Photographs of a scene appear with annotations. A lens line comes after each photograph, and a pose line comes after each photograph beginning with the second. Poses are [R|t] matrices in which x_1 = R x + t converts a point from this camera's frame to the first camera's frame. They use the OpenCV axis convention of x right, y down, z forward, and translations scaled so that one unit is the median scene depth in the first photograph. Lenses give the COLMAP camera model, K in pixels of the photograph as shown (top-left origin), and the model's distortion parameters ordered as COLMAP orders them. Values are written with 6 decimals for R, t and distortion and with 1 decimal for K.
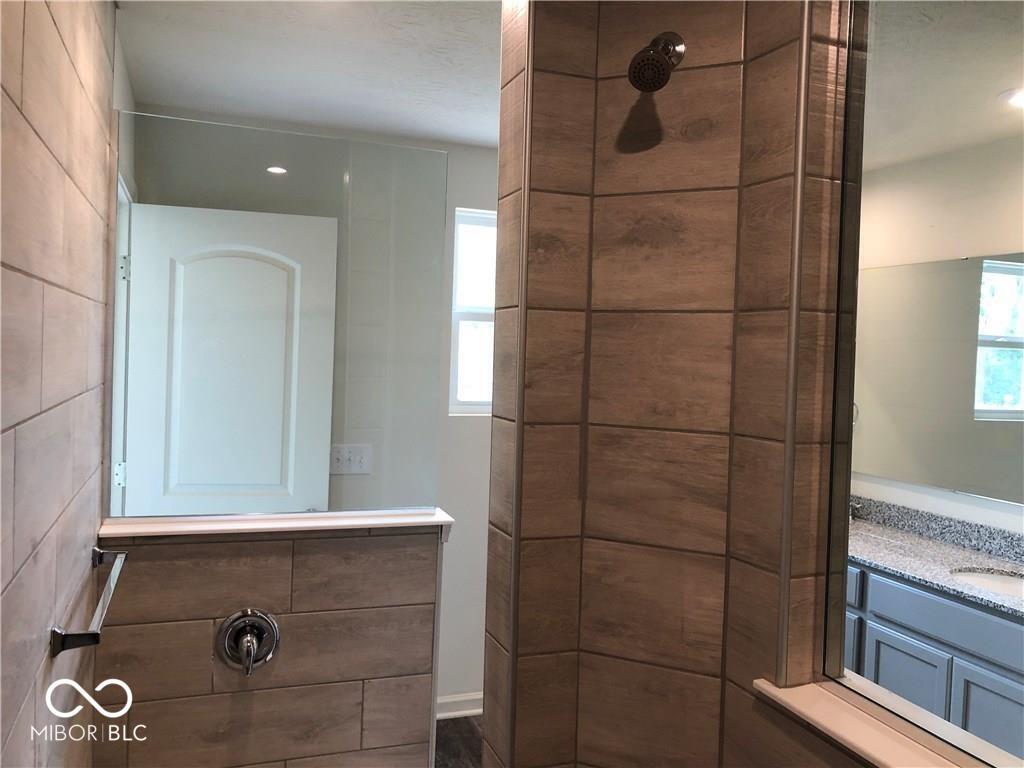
lens RADIAL K [[859.3, 0, 511.4], [0, 859.3, 386.2], [0, 0, 1]] dist [0.033300, -0.023311]
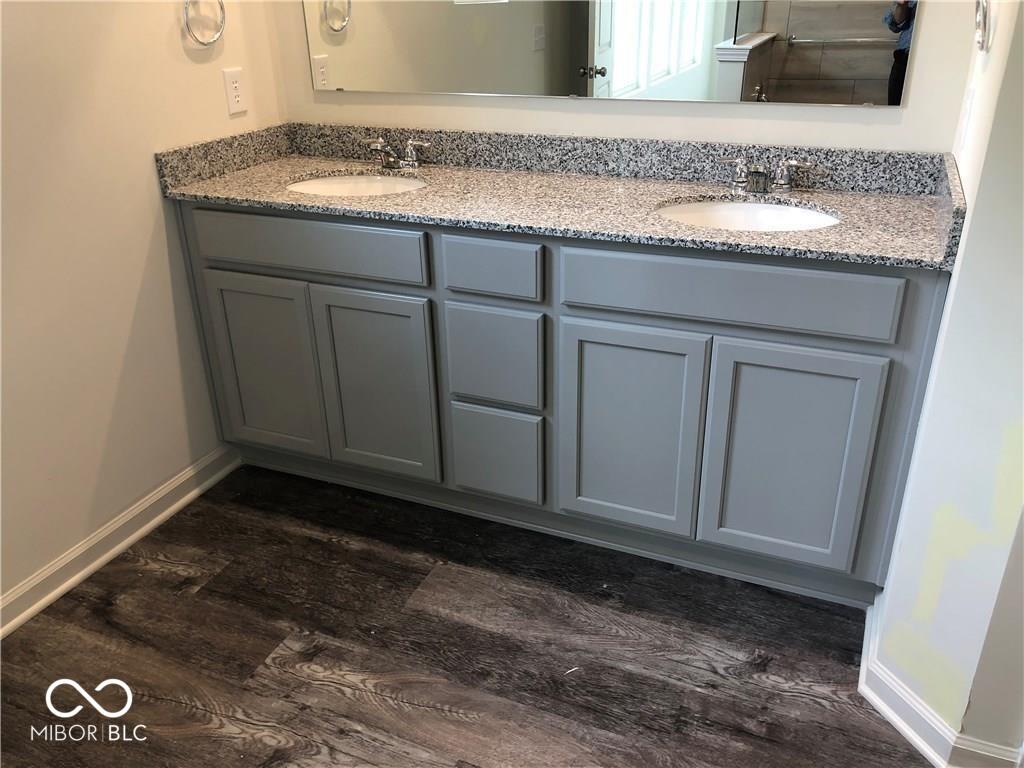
lens RADIAL K [[859.3, 0, 504.7], [0, 859.3, 388.0], [0, 0, 1]] dist [0.033300, -0.023311]
pose [[0.677177, -0.360098, 0.641685, -0.058790], [0.073809, 0.900912, 0.427679, 0.034272], [-0.732109, -0.242253, 0.636656, 0.585845]]
